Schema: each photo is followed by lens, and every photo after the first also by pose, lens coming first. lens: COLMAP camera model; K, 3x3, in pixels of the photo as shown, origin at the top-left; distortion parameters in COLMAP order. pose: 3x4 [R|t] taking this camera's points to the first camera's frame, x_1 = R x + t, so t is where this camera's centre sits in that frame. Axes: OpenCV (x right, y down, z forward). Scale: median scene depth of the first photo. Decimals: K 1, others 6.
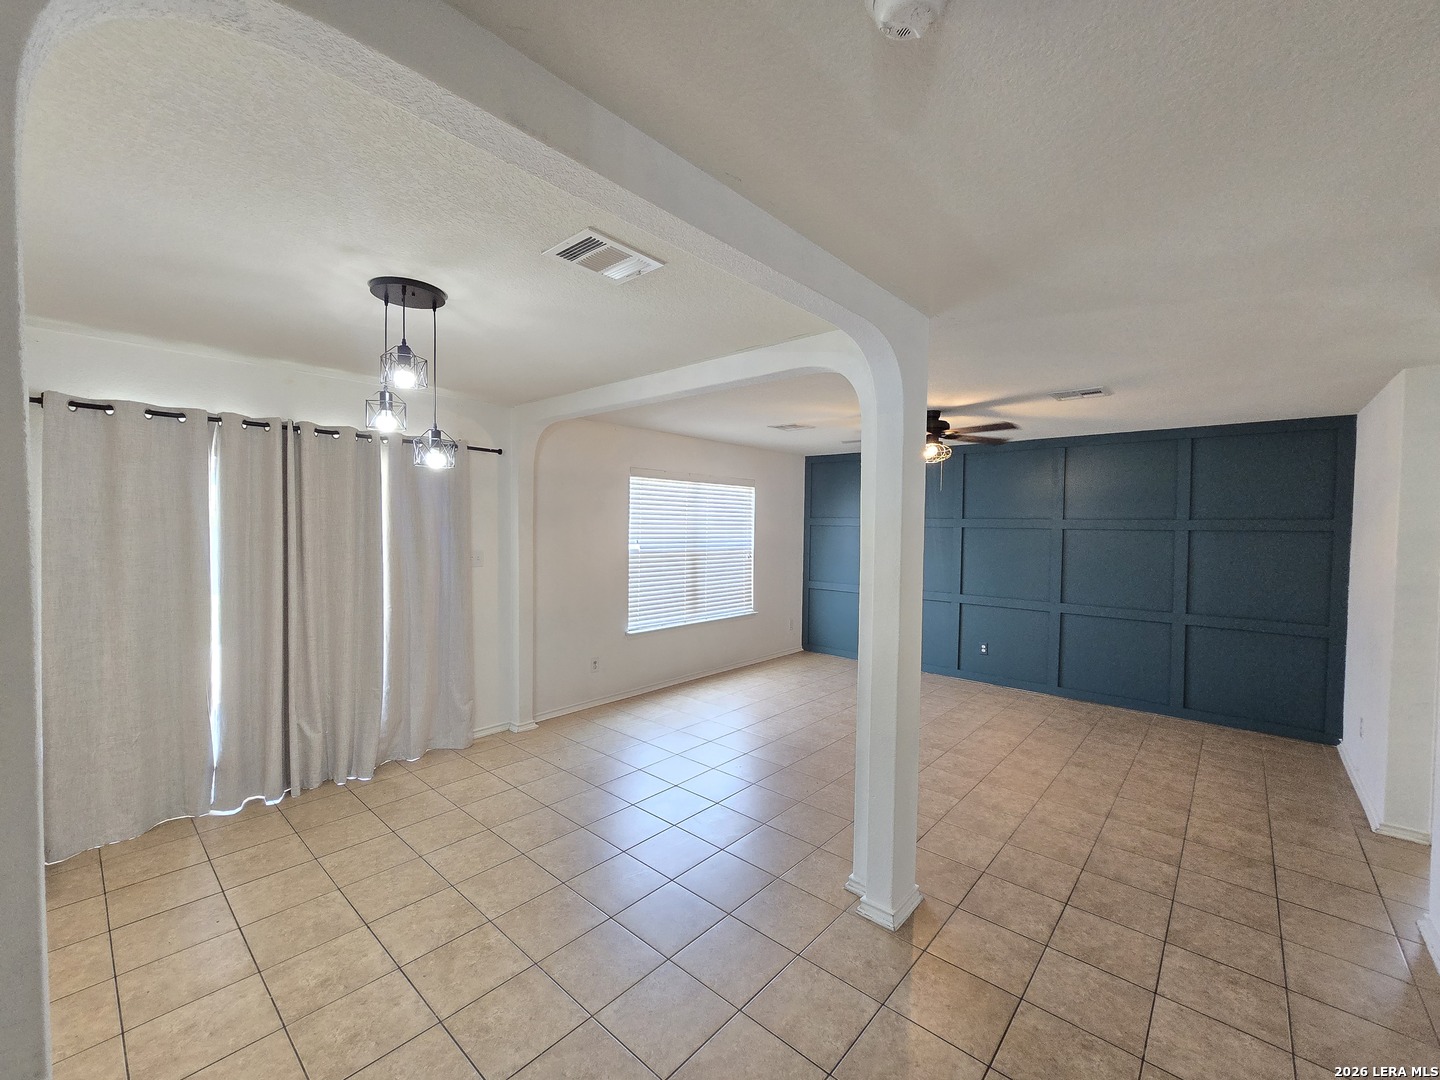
lens RADIAL K [[591.9, 0, 724.5], [0, 591.9, 541.8], [0, 0, 1]] dist [-0.007251, 0.002443]
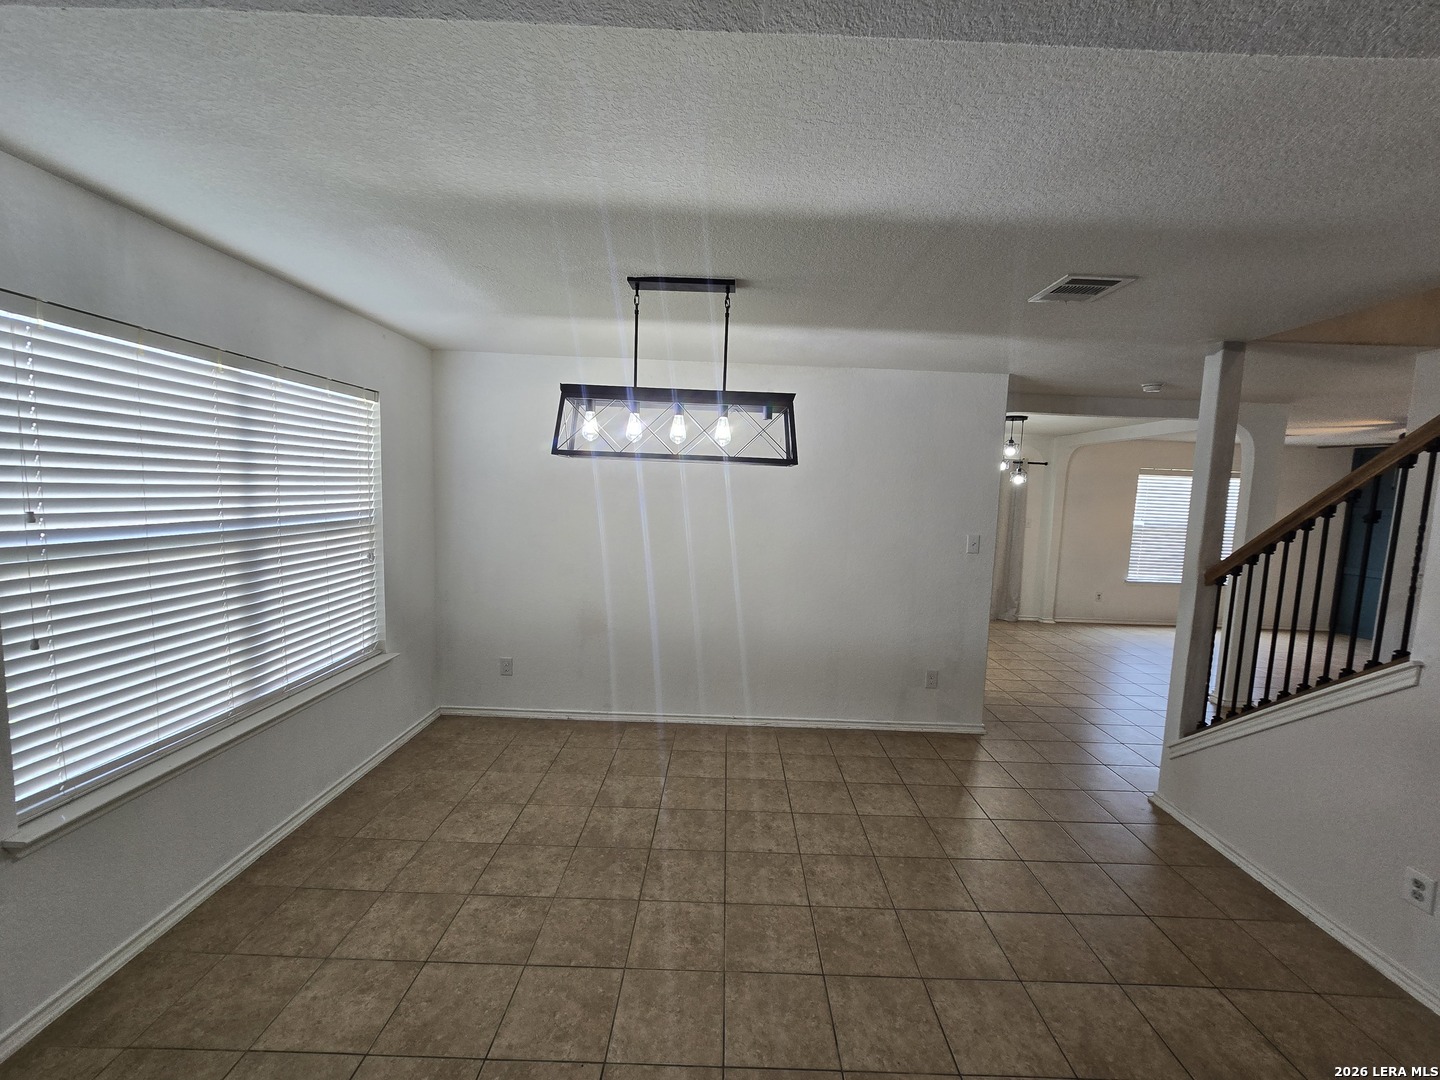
lens RADIAL K [[591.9, 0, 728.1], [0, 591.9, 545.6], [0, 0, 1]] dist [-0.007251, 0.002443]
pose [[0.658641, 0.083962, -0.747759, 0.337198], [-0.050189, 0.996444, 0.067679, 0.020678], [0.750782, -0.007047, 0.660512, -0.886121]]
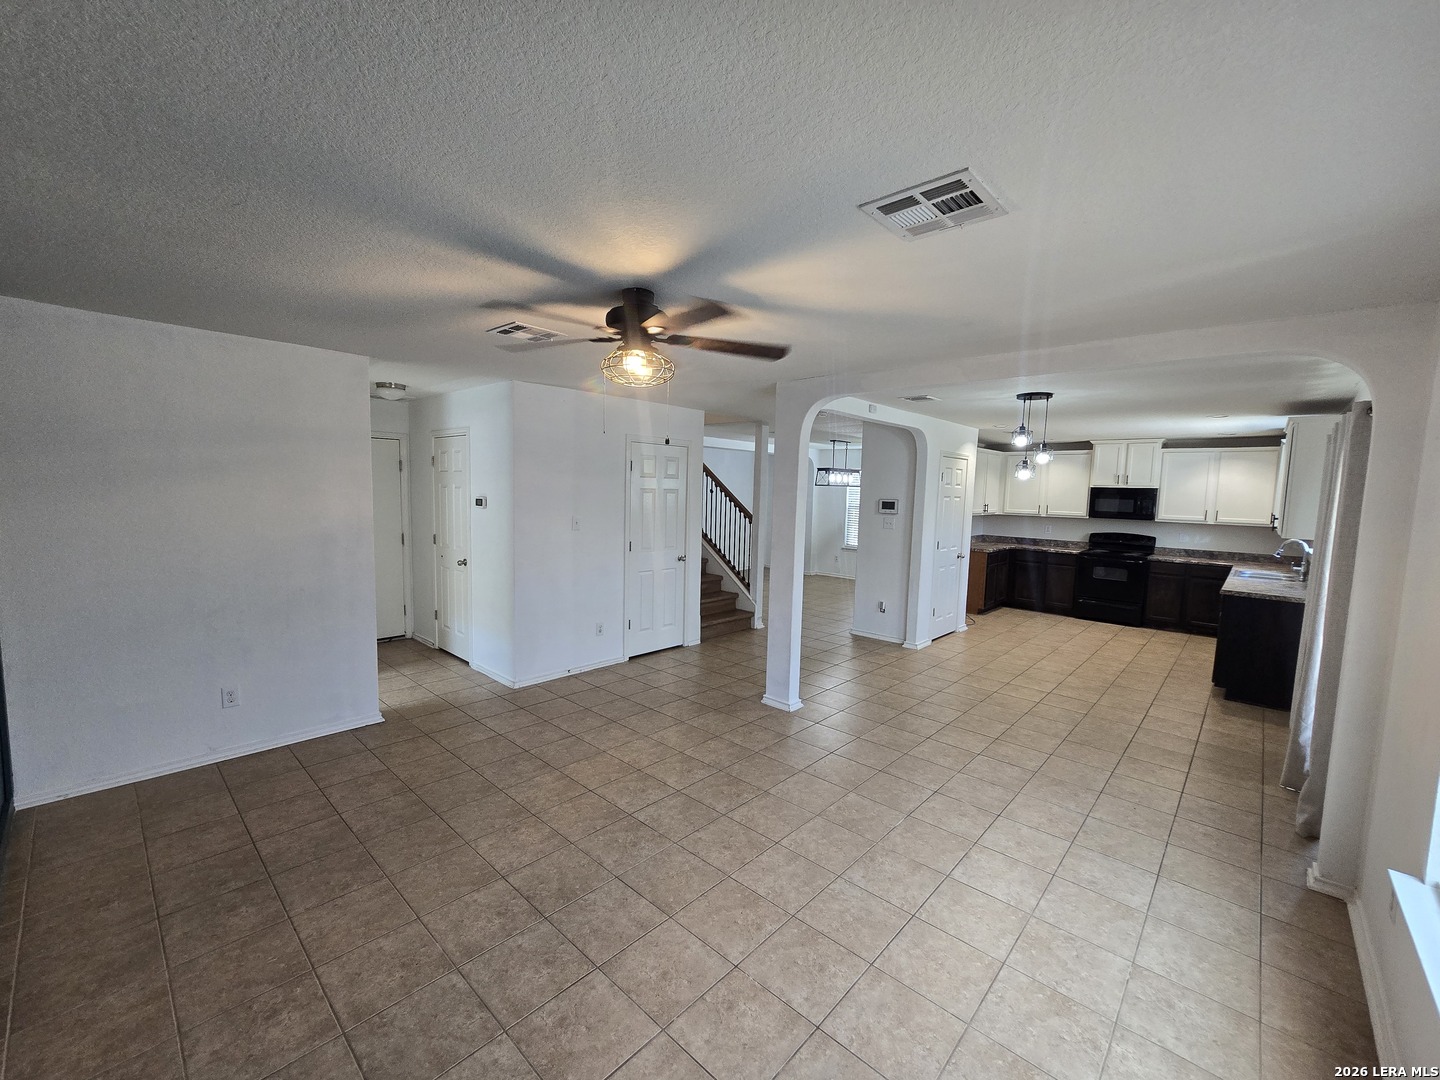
lens RADIAL K [[591.9, 0, 722.0], [0, 591.9, 542.7], [0, 0, 1]] dist [-0.007251, 0.002443]
pose [[-0.998882, -0.042704, 0.020269, 0.252723], [-0.039923, 0.991726, 0.122003, -0.059456], [-0.025311, 0.121058, -0.992323, 1.587462]]
